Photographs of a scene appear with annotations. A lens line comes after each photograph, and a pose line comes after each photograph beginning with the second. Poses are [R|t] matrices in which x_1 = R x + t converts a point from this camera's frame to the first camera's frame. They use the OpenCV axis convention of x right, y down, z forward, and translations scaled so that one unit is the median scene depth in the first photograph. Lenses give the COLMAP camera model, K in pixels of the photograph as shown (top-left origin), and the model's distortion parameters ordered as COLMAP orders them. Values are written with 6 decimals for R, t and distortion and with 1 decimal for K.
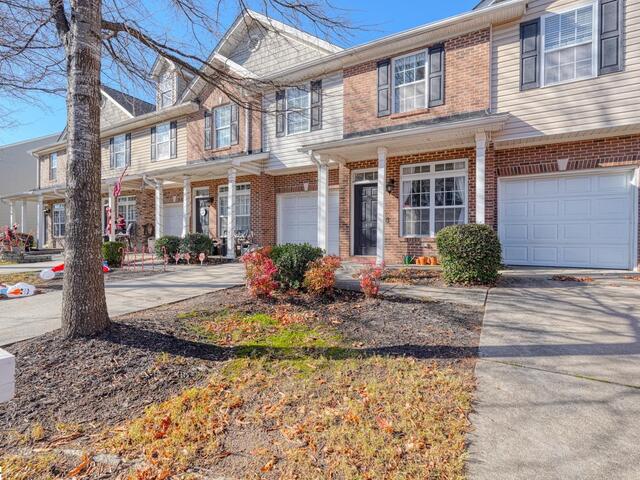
lens RADIAL K [[314.2, 0, 320.0], [0, 314.2, 240.0], [0, 0, 1]] dist [0.000667, -0.000046]
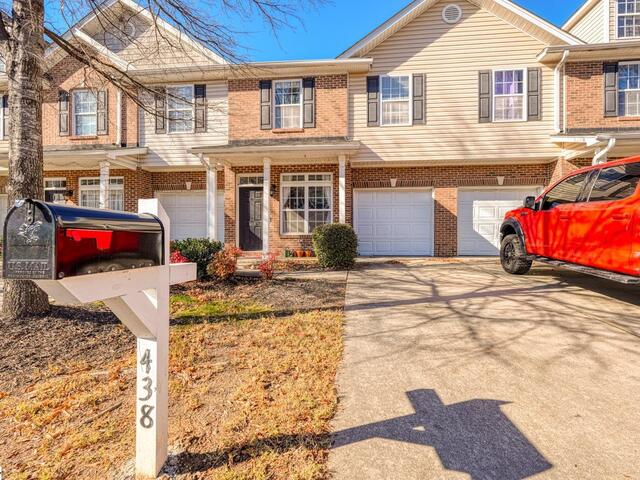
lens RADIAL K [[320.1, 0, 320.0], [0, 320.1, 240.0], [0, 0, 1]] dist [0.001323, 0.000115]
pose [[0.915649, -0.004931, 0.401948, -0.094841], [0.006703, 0.999973, -0.003003, 0.016870], [-0.401922, 0.005444, 0.915658, -0.158083]]
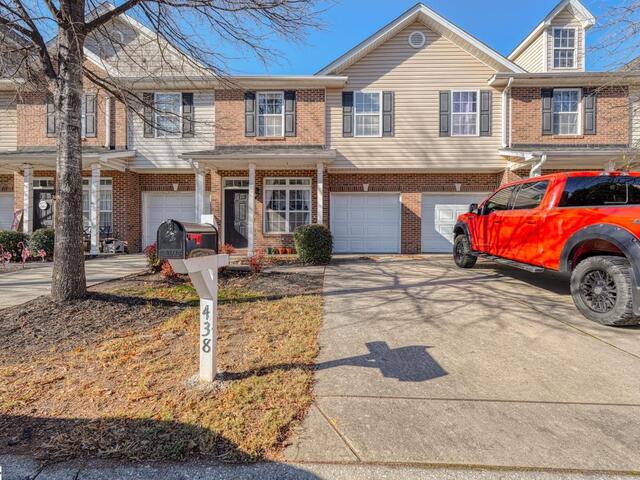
lens RADIAL K [[320.1, 0, 320.0], [0, 320.1, 240.0], [0, 0, 1]] dist [0.001323, 0.000115]
pose [[0.883611, -0.004572, 0.468199, -0.159565], [0.003778, 0.999989, 0.002634, 0.015831], [-0.468206, -0.000558, 0.883619, -0.269908]]
